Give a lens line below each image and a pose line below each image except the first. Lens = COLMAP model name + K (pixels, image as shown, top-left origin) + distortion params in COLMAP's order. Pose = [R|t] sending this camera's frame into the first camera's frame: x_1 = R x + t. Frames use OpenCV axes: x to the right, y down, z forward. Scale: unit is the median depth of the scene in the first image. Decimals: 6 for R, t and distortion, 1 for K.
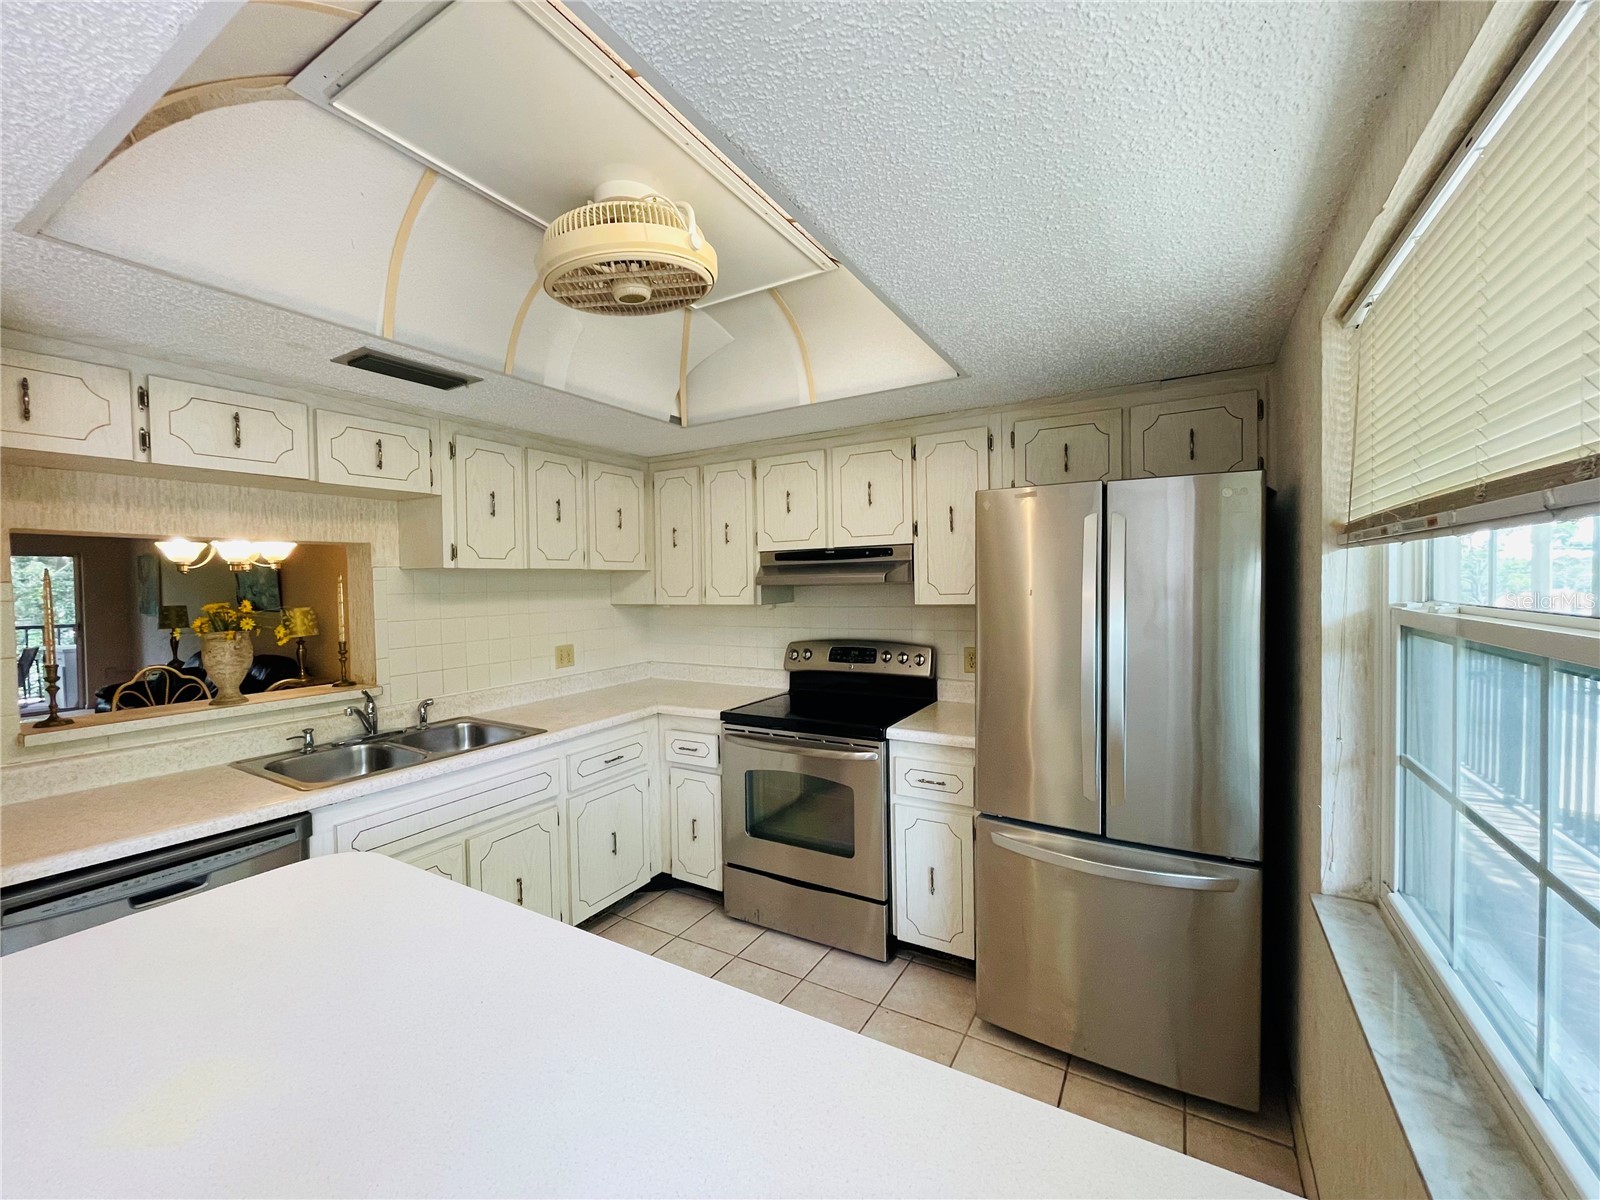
lens RADIAL K [[650.6, 0, 796.9], [0, 650.6, 595.1], [0, 0, 1]] dist [-0.000196, -0.001086]
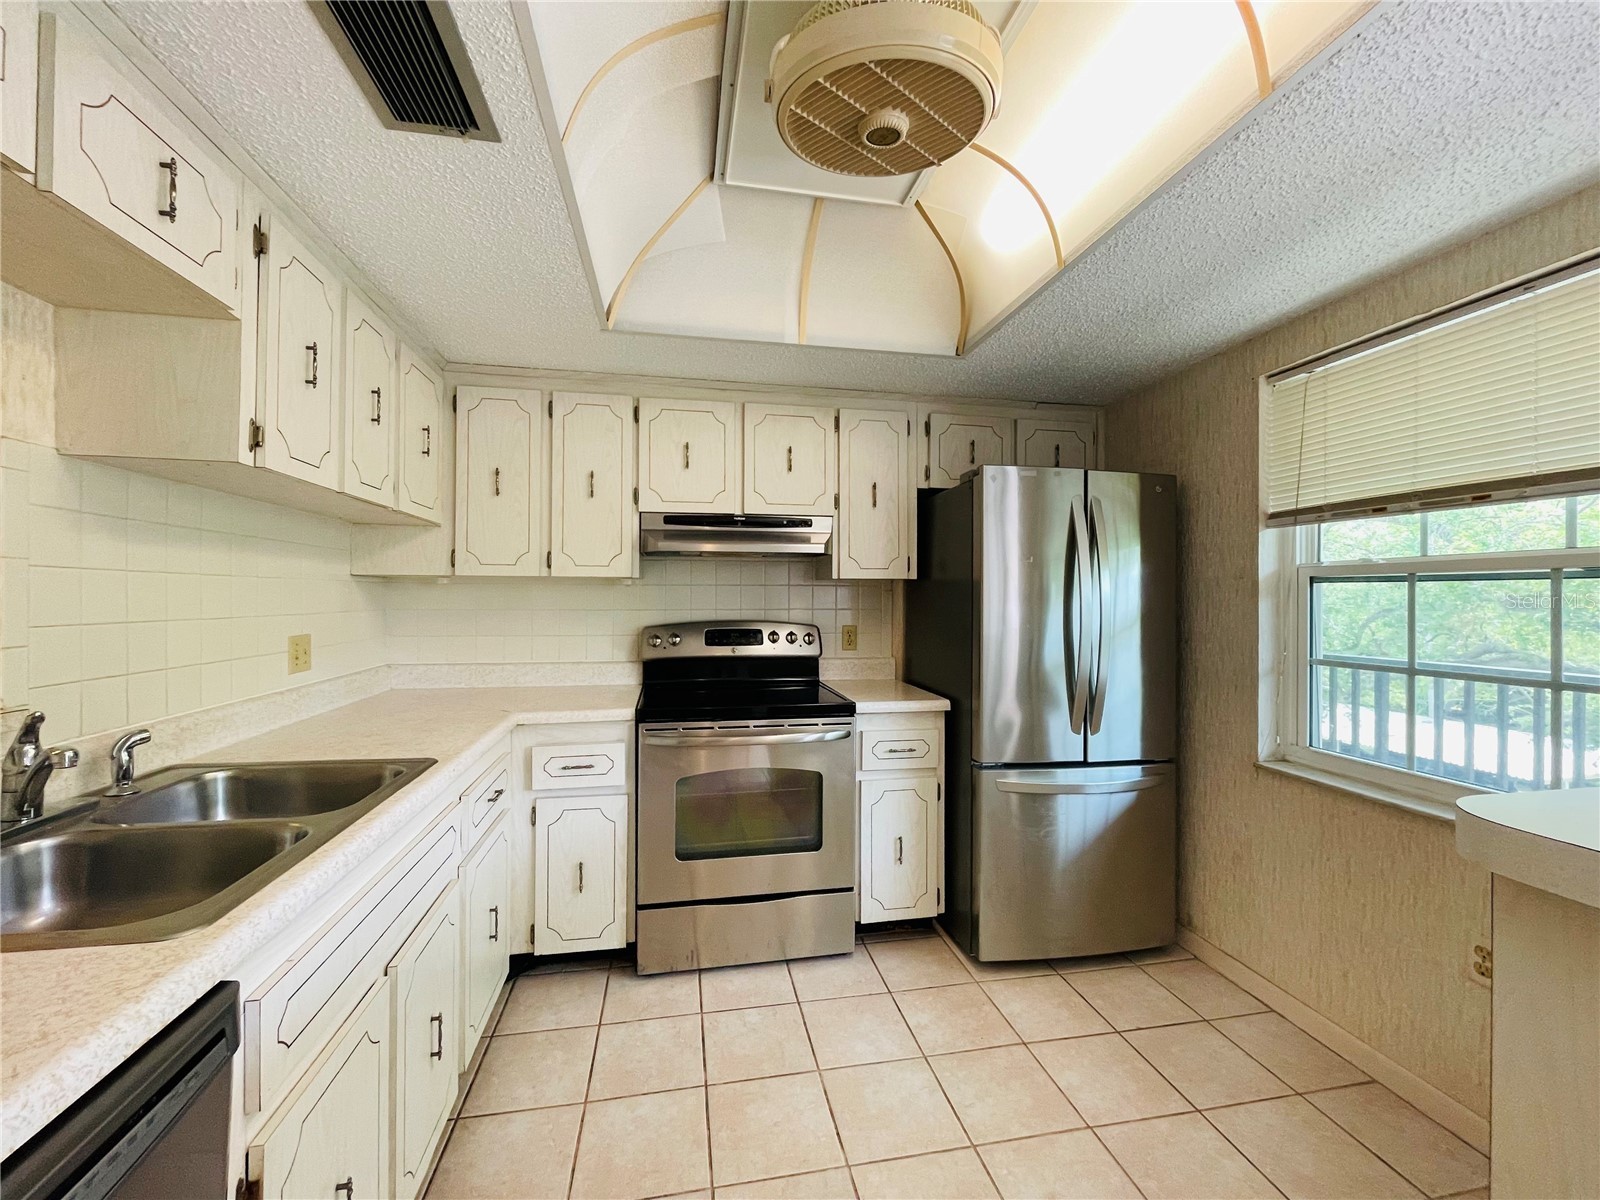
lens RADIAL K [[650.6, 0, 796.7], [0, 650.6, 596.9], [0, 0, 1]] dist [-0.000196, -0.001086]
pose [[0.750716, 0.022490, 0.660242, -0.539002], [-0.004848, 0.999581, -0.028537, 0.074562], [-0.660608, 0.018223, 0.750510, 0.325217]]
